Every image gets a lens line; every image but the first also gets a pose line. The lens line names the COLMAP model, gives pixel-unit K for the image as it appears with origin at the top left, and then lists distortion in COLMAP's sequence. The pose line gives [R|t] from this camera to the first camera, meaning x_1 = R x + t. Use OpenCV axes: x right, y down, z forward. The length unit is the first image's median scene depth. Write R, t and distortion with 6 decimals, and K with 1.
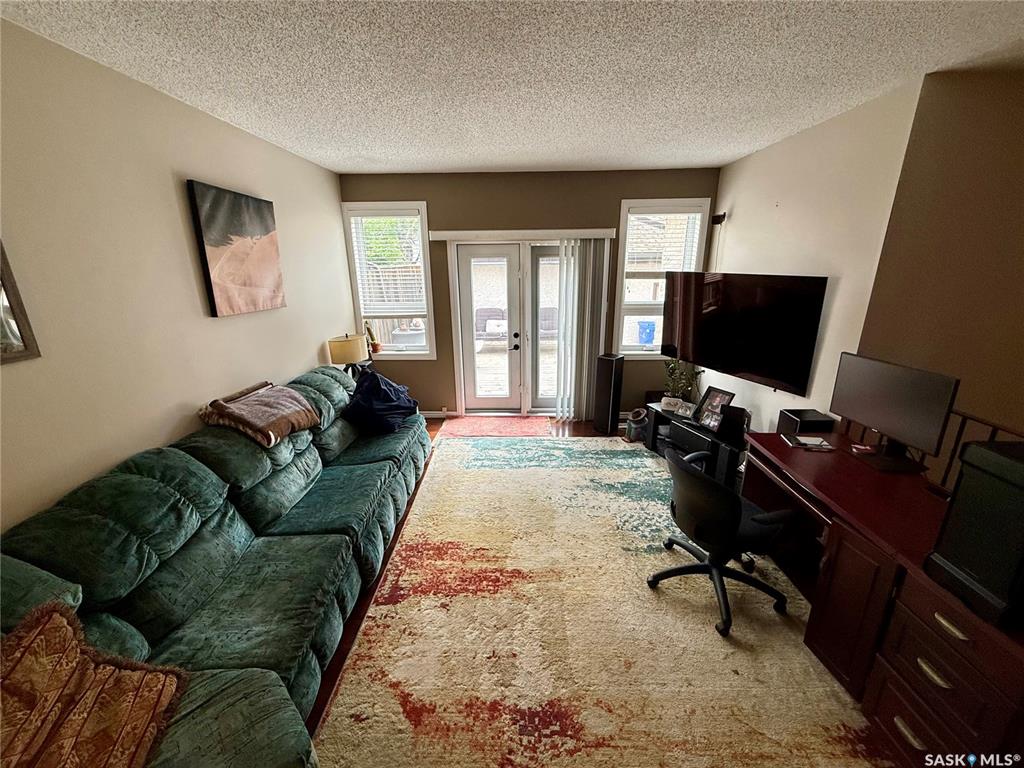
lens RADIAL K [[407.2, 0, 509.3], [0, 407.2, 383.1], [0, 0, 1]] dist [0.001074, -0.000121]
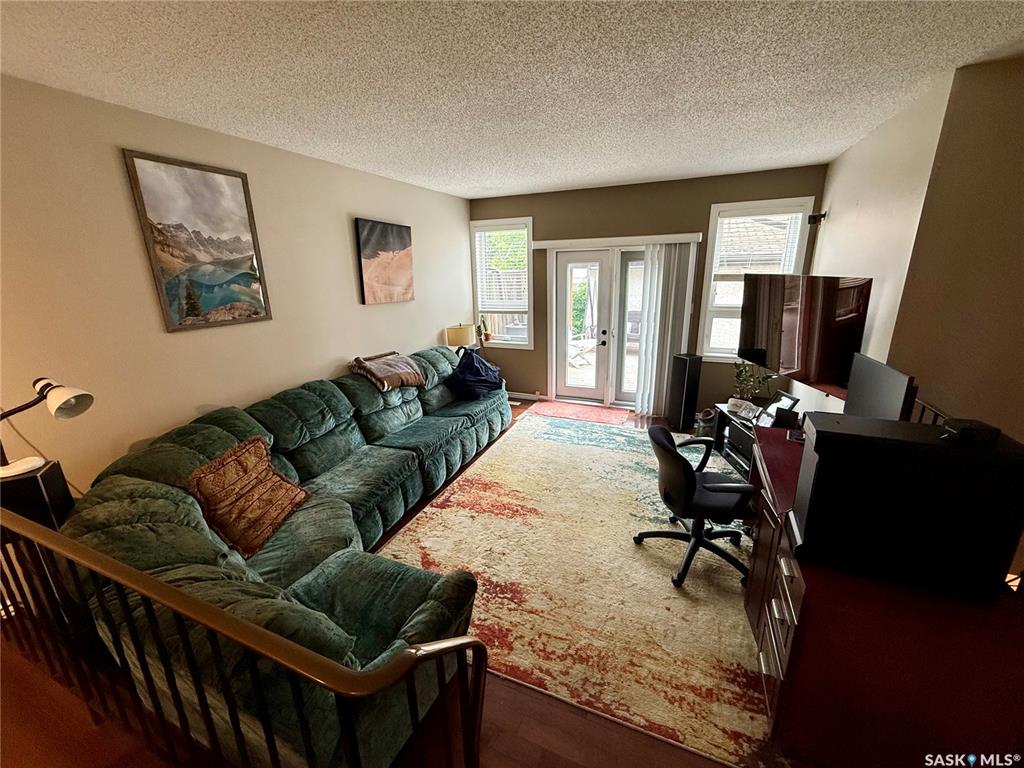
lens RADIAL K [[407.2, 0, 509.2], [0, 407.2, 383.3], [0, 0, 1]] dist [0.001074, -0.000121]
pose [[0.924752, 0.094136, -0.368744, 0.273078], [-0.097828, 0.995165, 0.008718, 0.048112], [0.367782, 0.028012, 0.929490, -0.159363]]
